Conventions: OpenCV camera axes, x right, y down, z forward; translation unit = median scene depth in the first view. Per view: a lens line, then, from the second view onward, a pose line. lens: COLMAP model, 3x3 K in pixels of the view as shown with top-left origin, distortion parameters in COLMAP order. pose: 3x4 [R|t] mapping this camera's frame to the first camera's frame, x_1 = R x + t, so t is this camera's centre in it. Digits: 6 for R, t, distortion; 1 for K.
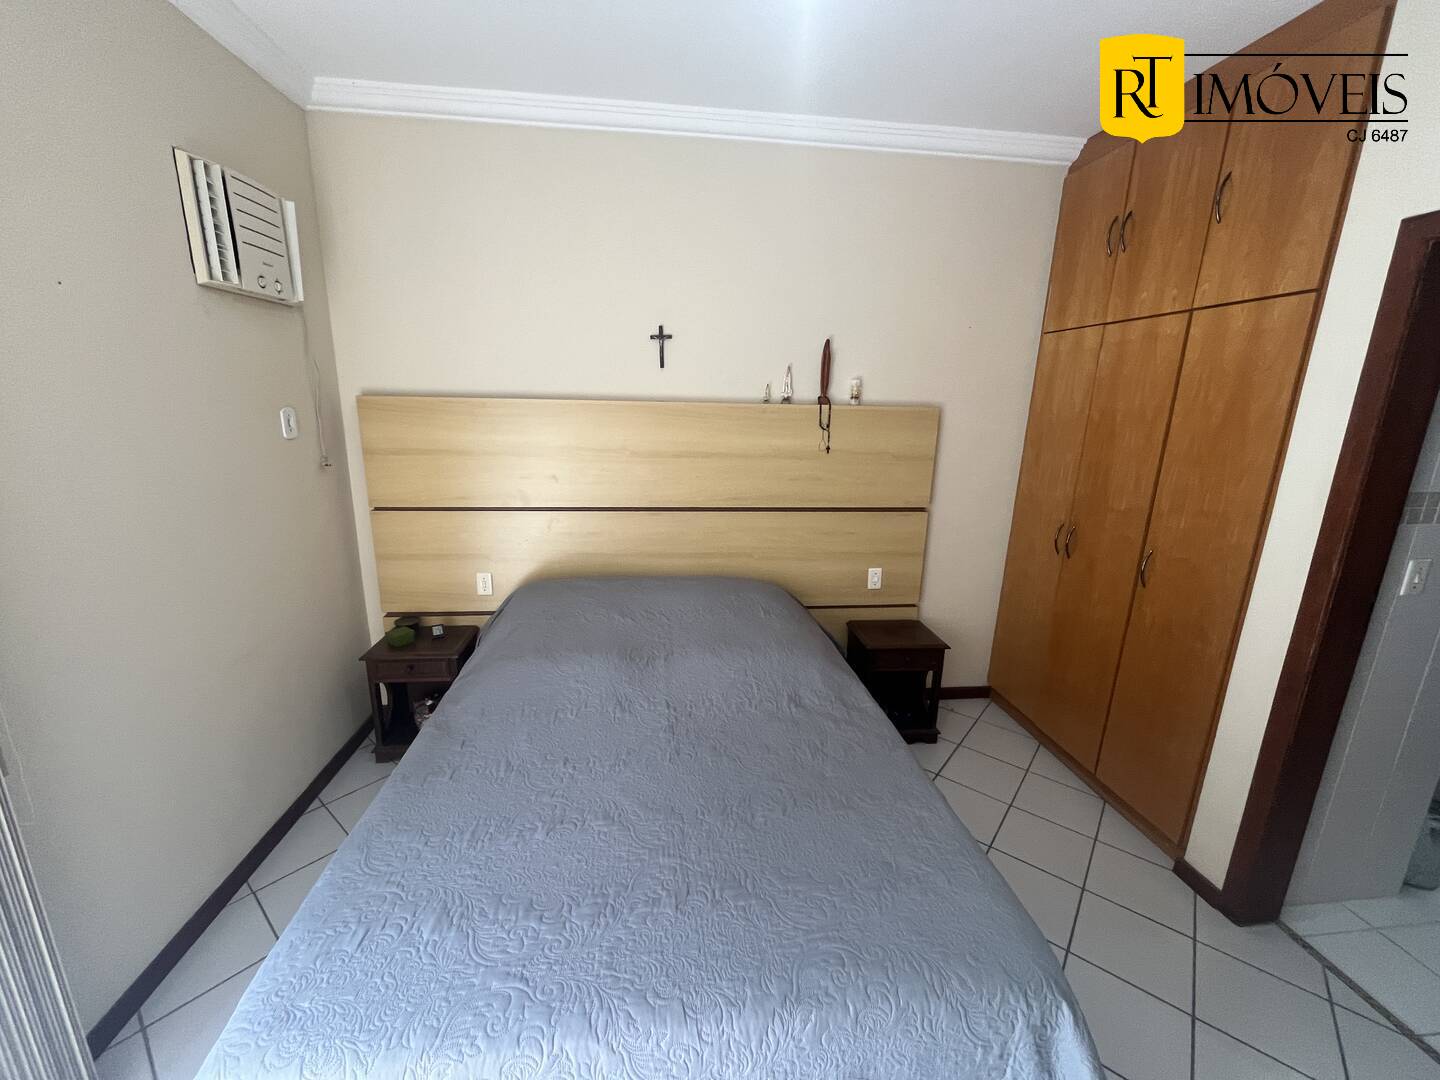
lens RADIAL K [[577.5, 0, 720.0], [0, 577.5, 540.0], [0, 0, 1]] dist [-0.009450, -0.000250]
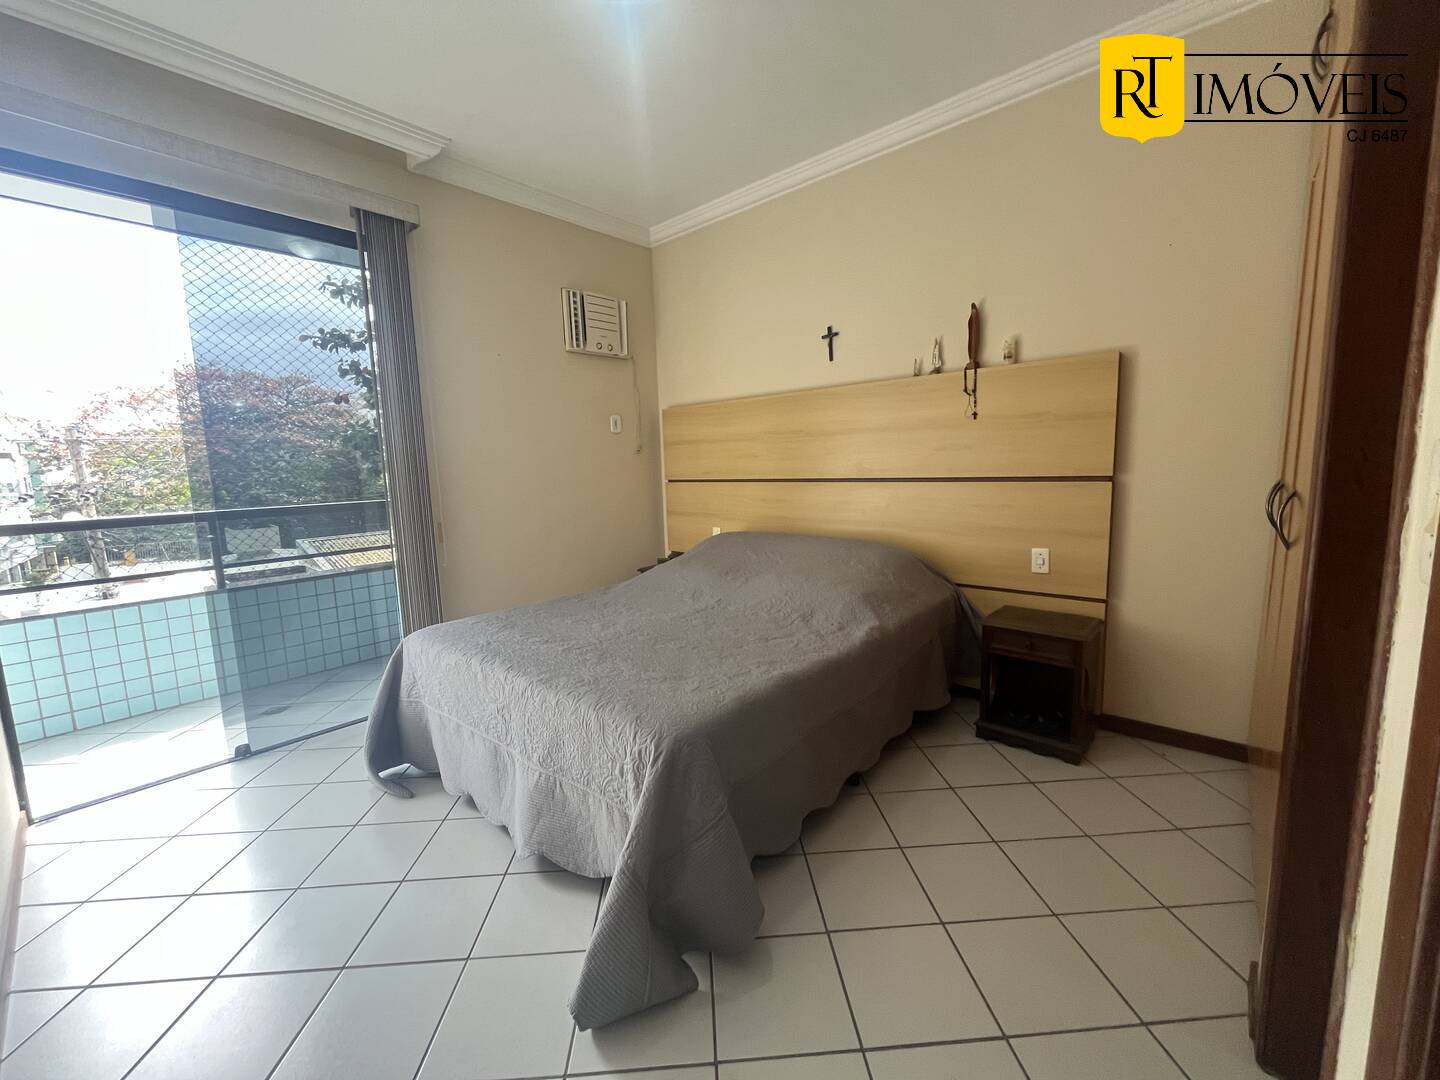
lens RADIAL K [[580.2, 0, 715.1], [0, 580.2, 535.6], [0, 0, 1]] dist [0.001585, -0.000421]
pose [[0.666197, 0.050361, -0.744073, 0.660232], [-0.130045, 0.990276, -0.049410, 0.152812], [0.734350, 0.129680, 0.666268, 0.069289]]
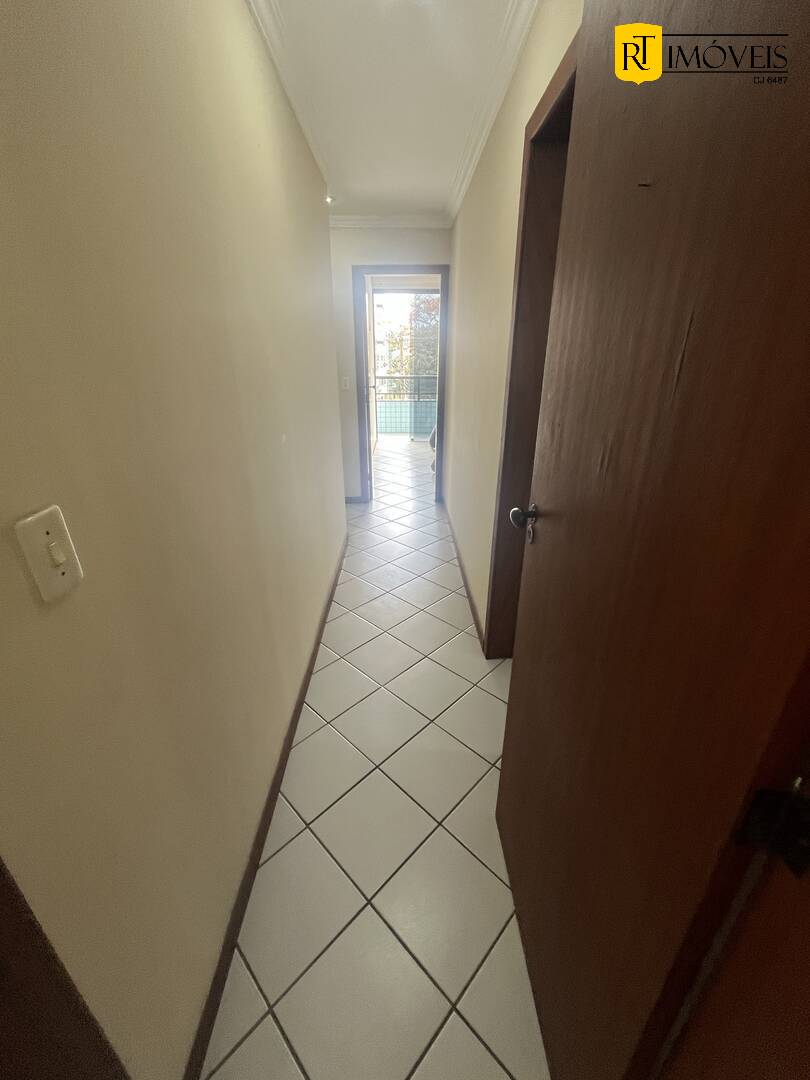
lens RADIAL K [[435.2, 0, 405.0], [0, 435.2, 540.0], [0, 0, 1]] dist [0.001585, -0.000421]
pose [[-0.101857, 0.371171, -0.922961, 1.552754], [-0.229042, 0.894110, 0.384846, 0.085759], [0.968073, 0.250596, -0.006057, 0.196506]]
